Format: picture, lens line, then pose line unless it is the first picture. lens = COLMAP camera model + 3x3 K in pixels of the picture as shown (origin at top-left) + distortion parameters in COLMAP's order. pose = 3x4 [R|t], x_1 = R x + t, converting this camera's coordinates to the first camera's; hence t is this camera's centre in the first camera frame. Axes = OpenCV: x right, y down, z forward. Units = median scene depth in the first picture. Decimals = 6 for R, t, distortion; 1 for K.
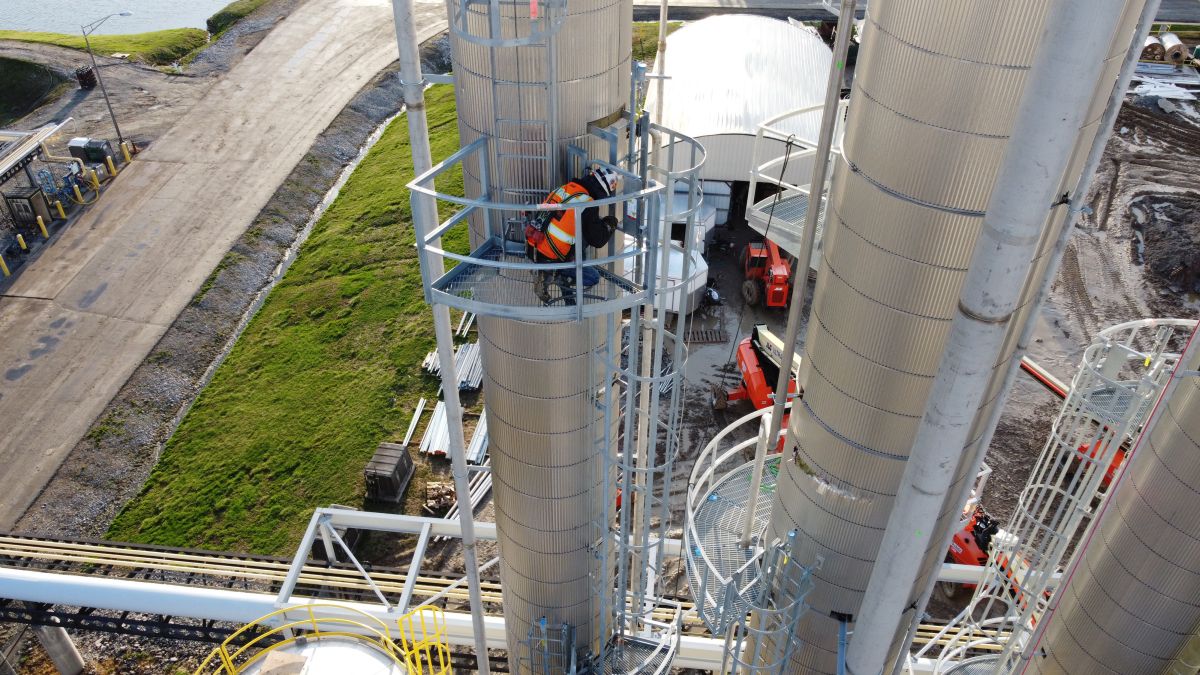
lens RADIAL K [[915.5, 0, 598.7], [0, 915.5, 335.1], [0, 0, 1]] dist [-0.014818, 0.005210]
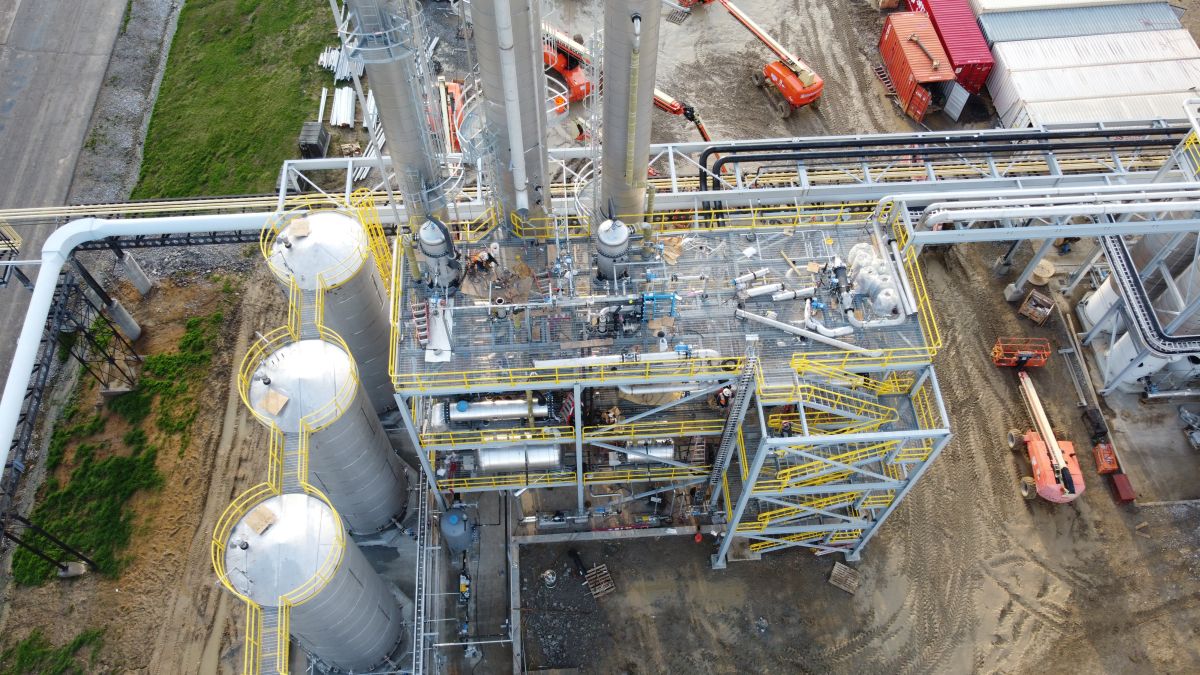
lens RADIAL K [[915.5, 0, 598.7], [0, 915.5, 335.1], [0, 0, 1]] dist [-0.014818, 0.005210]
pose [[0.986464, -0.144407, 0.077687, 0.043158], [0.107092, 0.926132, 0.361677, -0.030045], [-0.124178, -0.348462, 0.929061, -0.354054]]
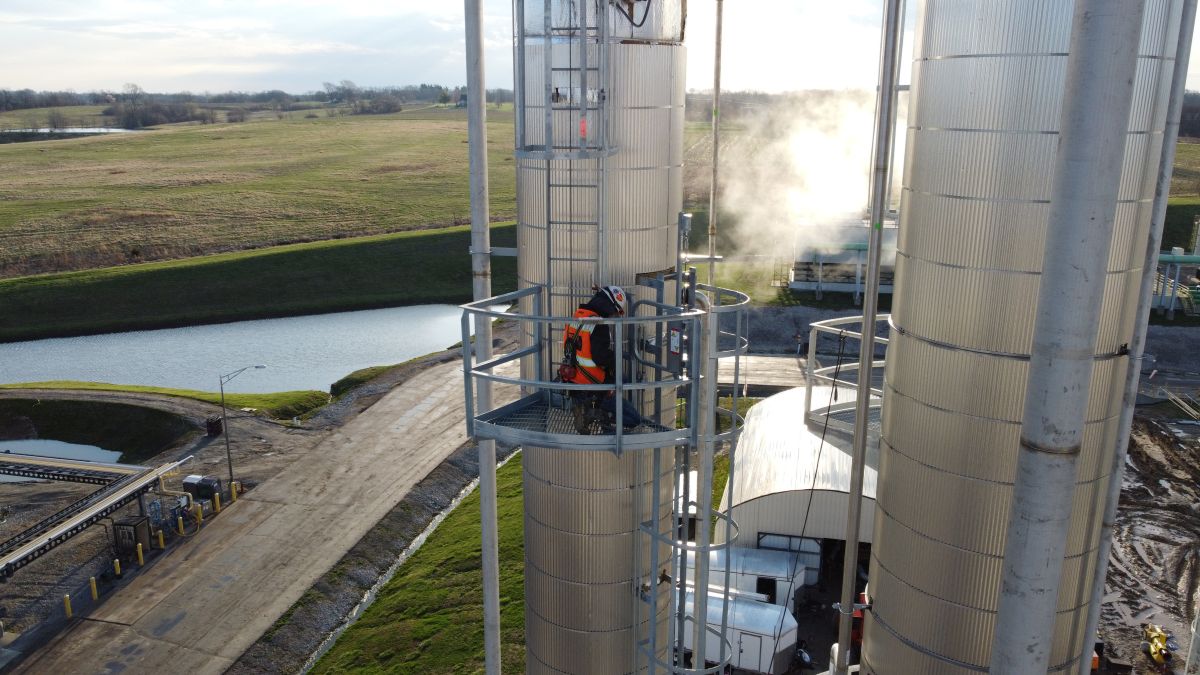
lens RADIAL K [[915.5, 0, 598.7], [0, 915.5, 335.1], [0, 0, 1]] dist [-0.014818, 0.005210]
pose [[0.994095, 0.022594, -0.106133, 0.007769], [-0.063704, 0.913306, -0.402260, 0.034968], [0.087843, 0.406646, 0.909353, 0.008275]]
